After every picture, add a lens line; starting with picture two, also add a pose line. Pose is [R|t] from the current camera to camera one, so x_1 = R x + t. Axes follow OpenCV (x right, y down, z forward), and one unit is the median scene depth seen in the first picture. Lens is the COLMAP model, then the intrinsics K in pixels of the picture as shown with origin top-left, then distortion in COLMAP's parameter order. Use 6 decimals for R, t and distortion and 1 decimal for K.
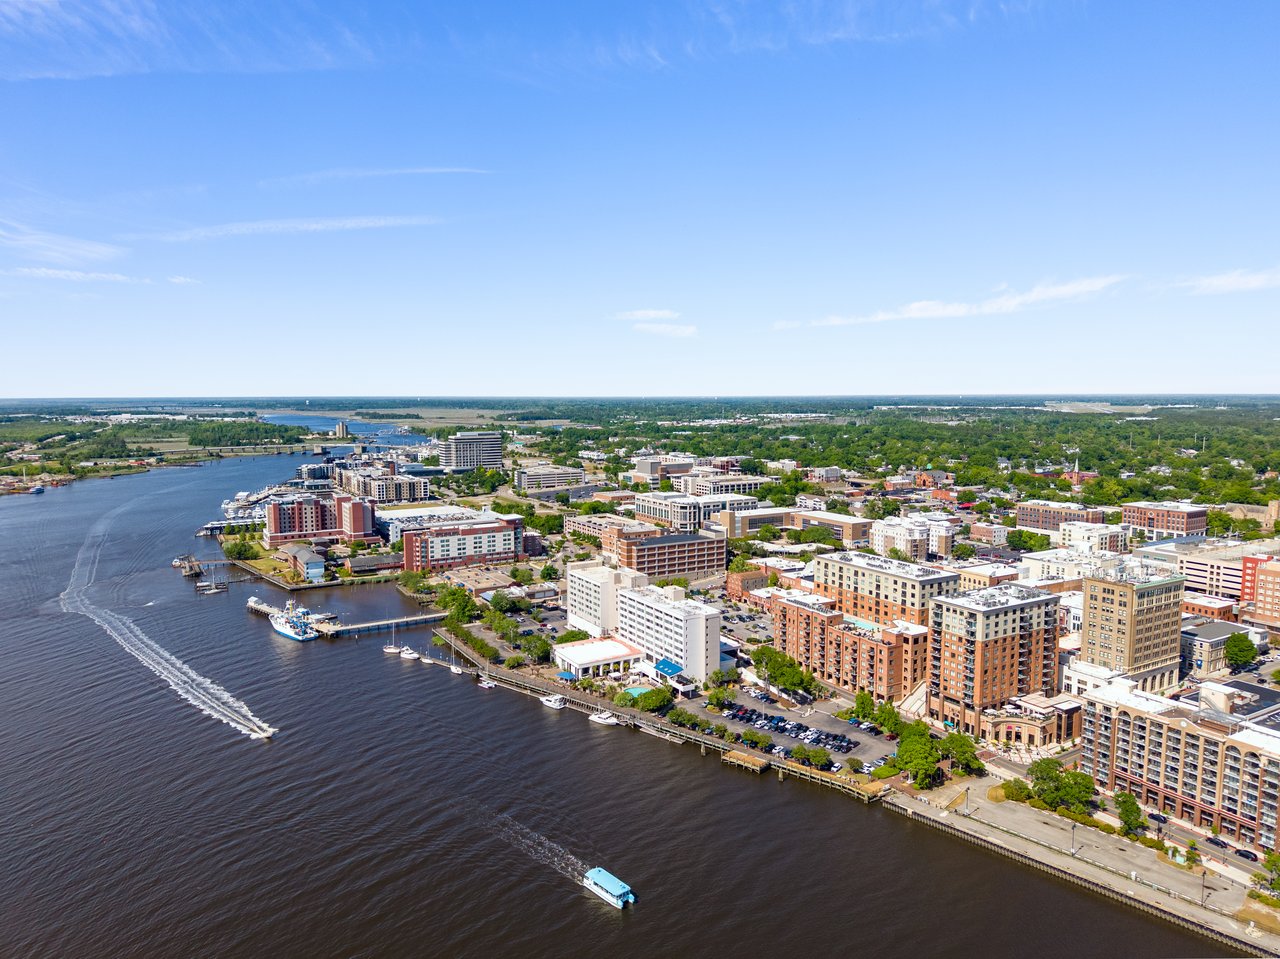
lens RADIAL K [[857.7, 0, 642.6], [0, 857.7, 482.3], [0, 0, 1]] dist [0.040263, -0.030966]
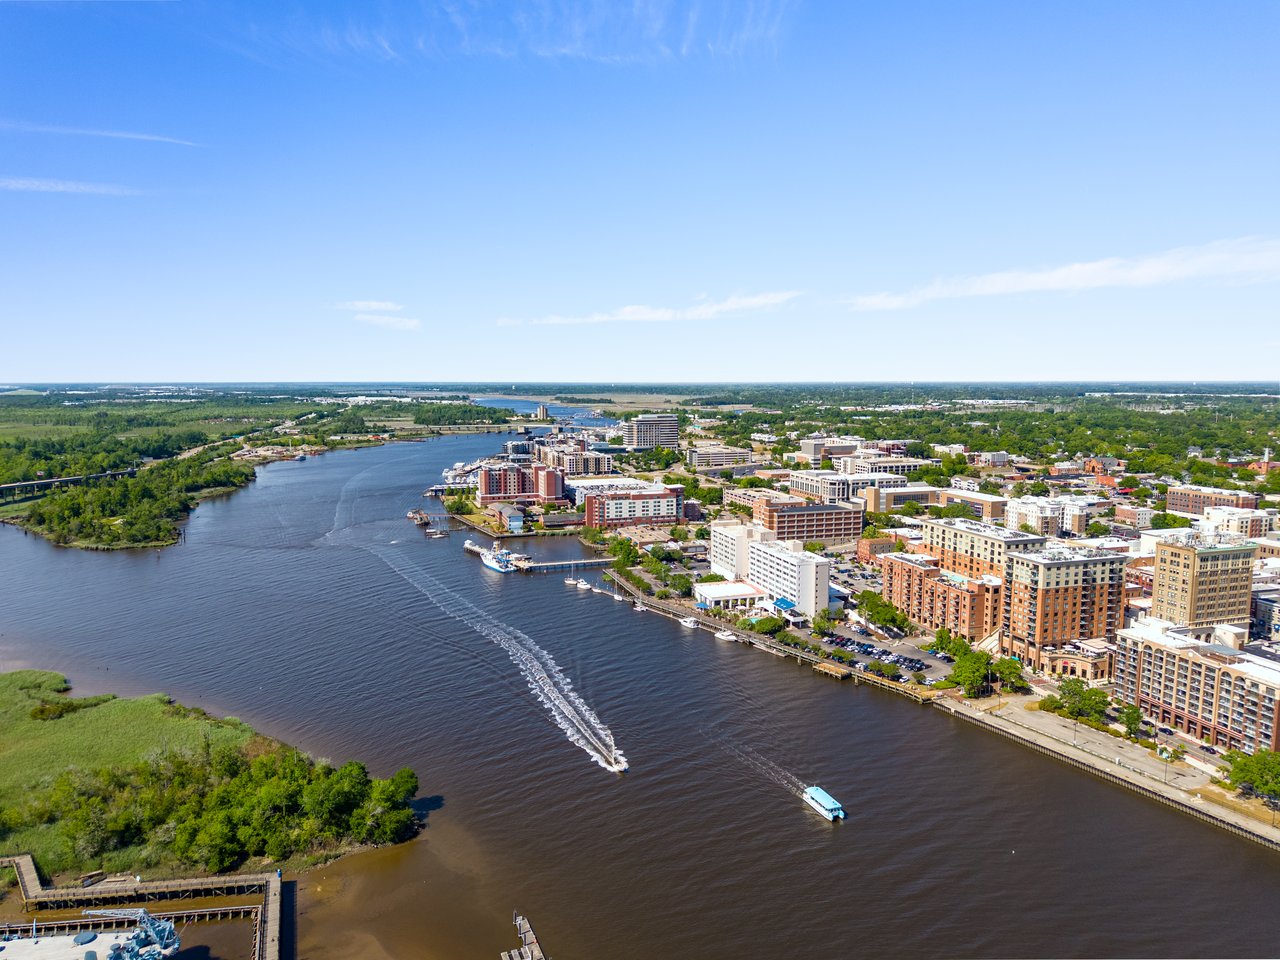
lens RADIAL K [[857.7, 0, 642.0], [0, 857.7, 482.3], [0, 0, 1]] dist [0.040263, -0.030966]
pose [[0.975632, 0.029124, -0.217471, 0.090631], [-0.025430, 0.999481, 0.019762, 0.023489], [0.217933, -0.013750, 0.975867, -0.228089]]
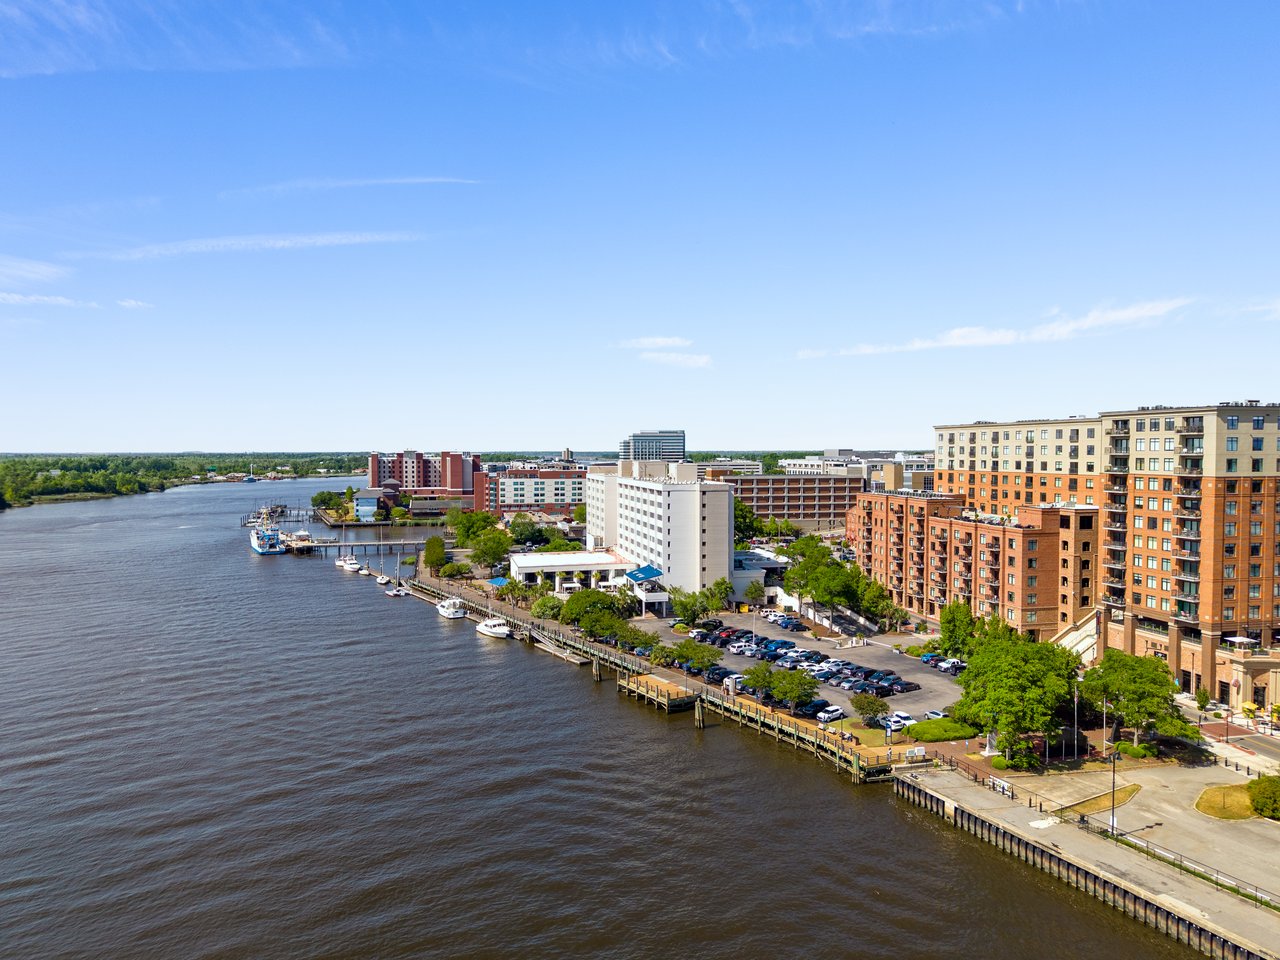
lens RADIAL K [[857.7, 0, 640.7], [0, 857.7, 478.3], [0, 0, 1]] dist [0.040263, -0.030966]
pose [[0.955268, 0.011936, -0.295501, 0.200757], [-0.033007, 0.997246, -0.066421, 0.184692], [0.293894, 0.073203, 0.953031, 0.406545]]
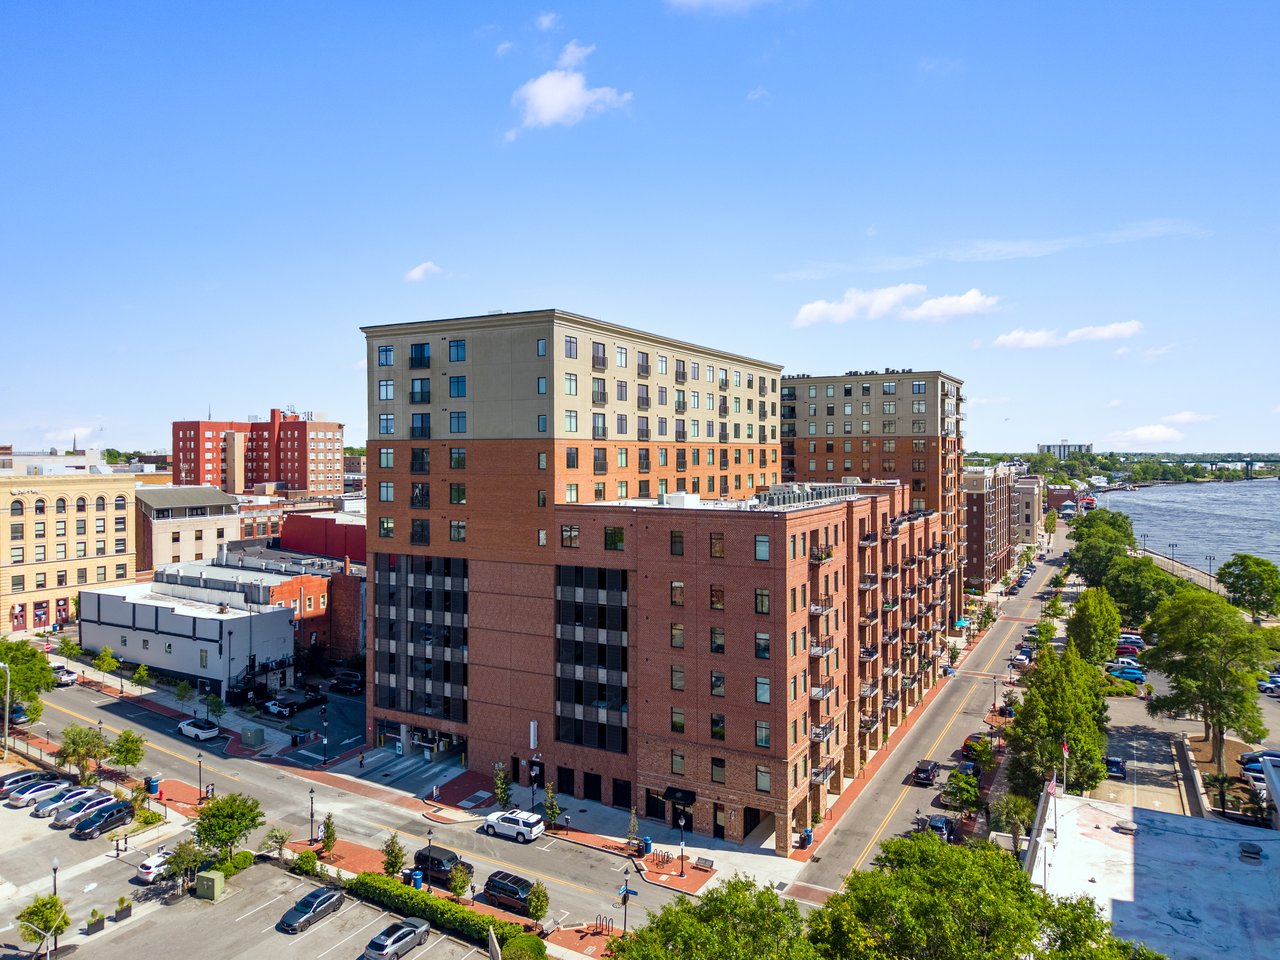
lens RADIAL K [[857.7, 0, 632.0], [0, 857.7, 481.9], [0, 0, 1]] dist [0.040263, -0.030966]
pose [[-0.513976, -0.022069, 0.857520, 0.017320], [0.096122, 0.991891, 0.083140, 0.120651], [-0.852402, 0.125158, -0.507687, 1.203078]]
